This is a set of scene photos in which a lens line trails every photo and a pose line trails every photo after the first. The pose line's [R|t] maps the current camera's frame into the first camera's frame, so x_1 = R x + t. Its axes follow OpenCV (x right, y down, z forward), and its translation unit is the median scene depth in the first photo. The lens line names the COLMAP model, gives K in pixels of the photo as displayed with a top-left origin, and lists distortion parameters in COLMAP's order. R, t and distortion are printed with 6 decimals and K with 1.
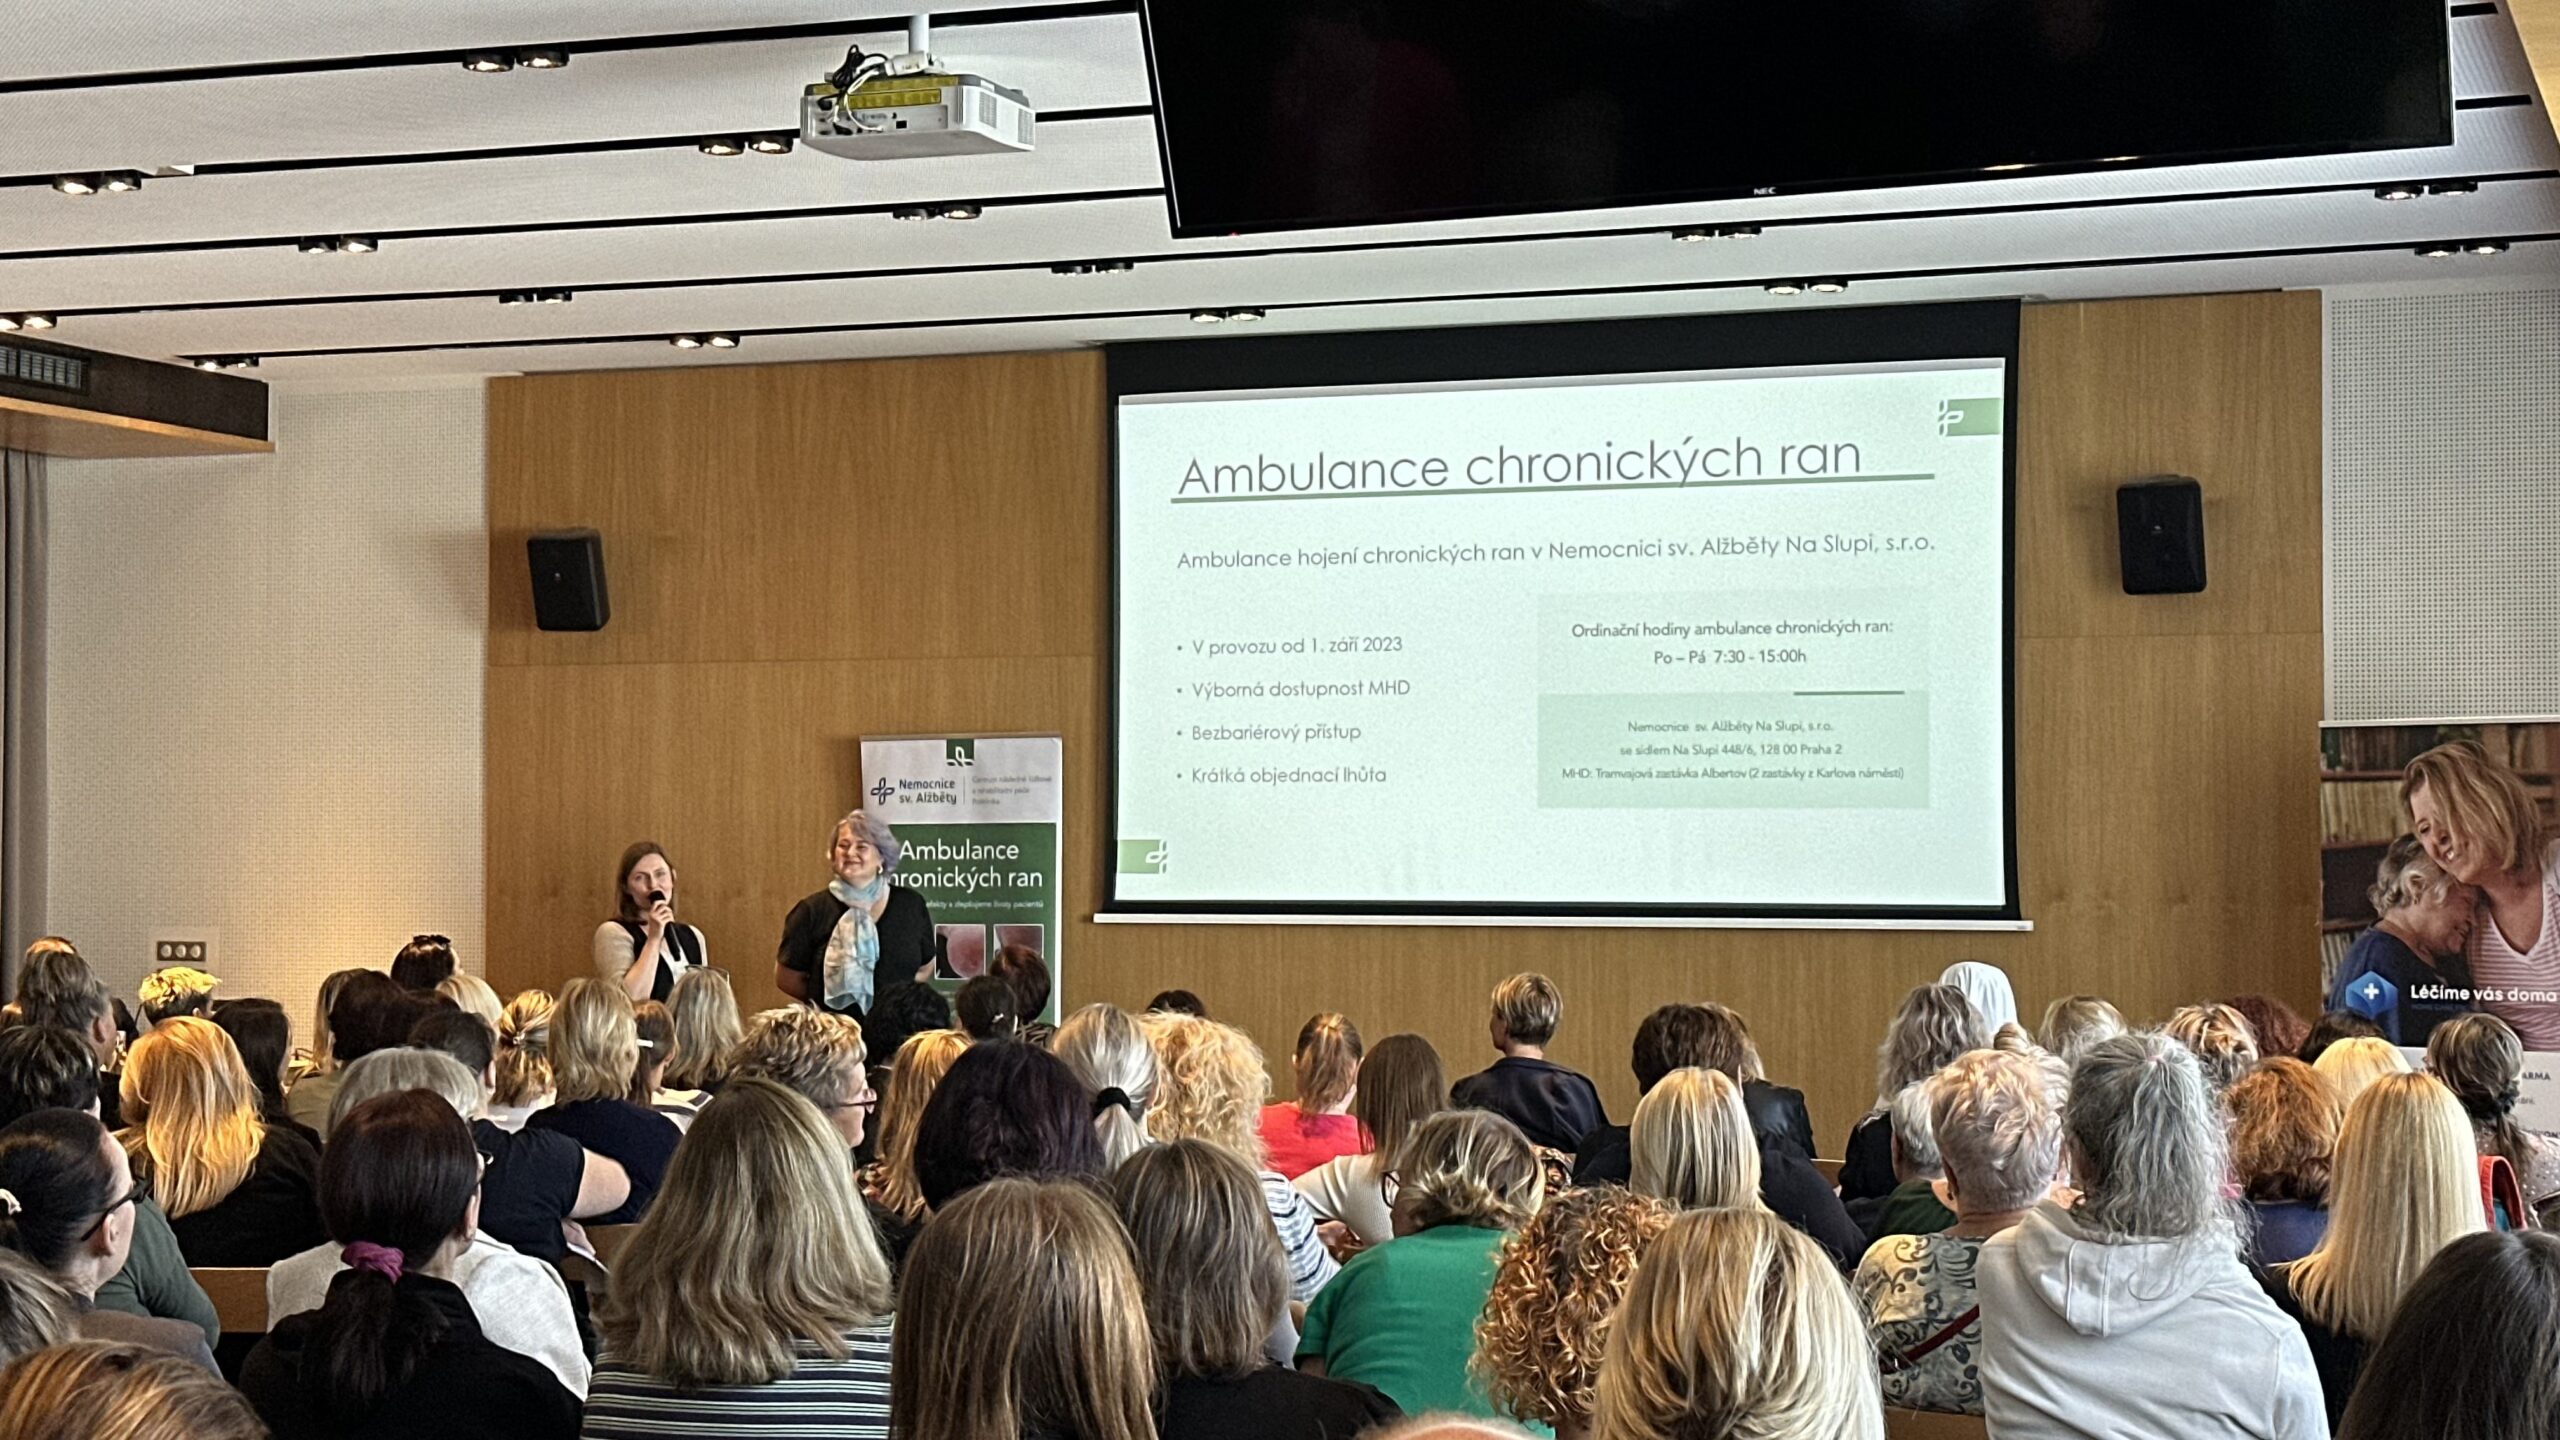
lens RADIAL K [[4130.1, 0, 1304.3], [0, 4130.1, 702.8], [0, 0, 1]] dist [0.144033, 0.000000]
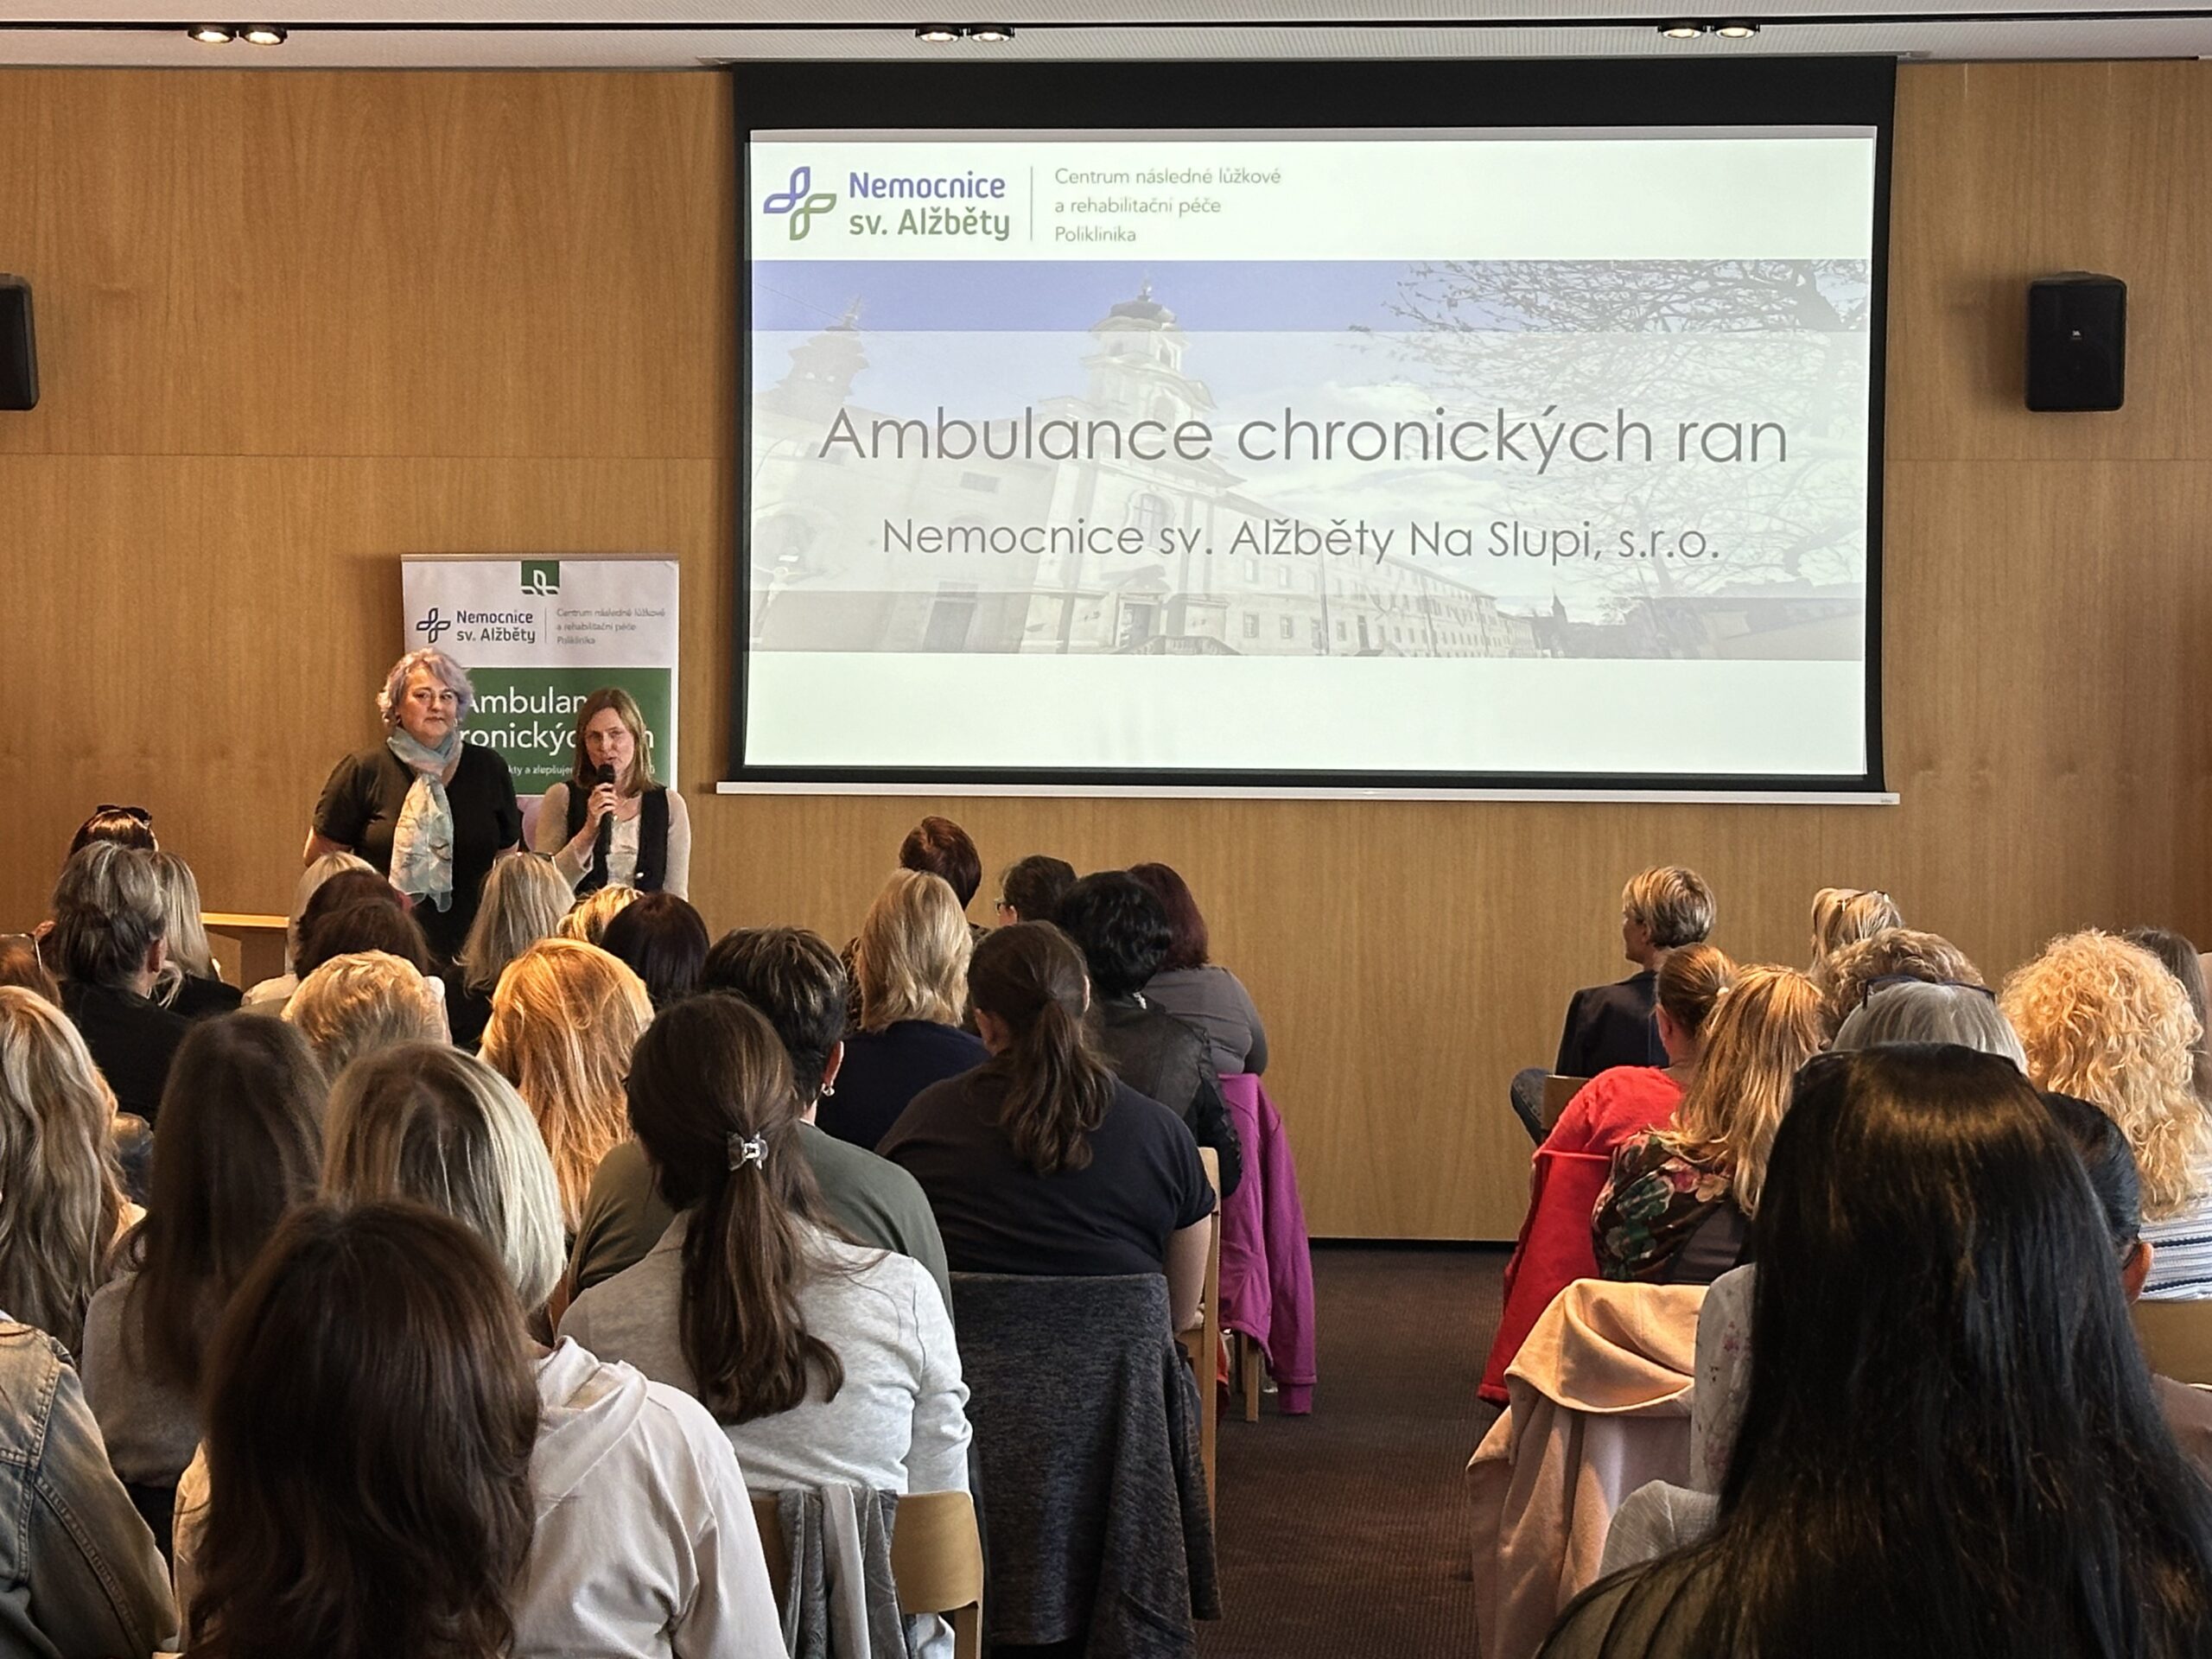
lens RADIAL K [[4737.4, 0, 1180.8], [0, 4737.4, 796.6], [0, 0, 1]] dist [0.142687, 0.000000]
pose [[0.962121, 0.001694, 0.272618, -0.216311], [-0.016797, 0.998449, 0.053075, 0.003597], [-0.272105, -0.055644, 0.960657, 0.094541]]
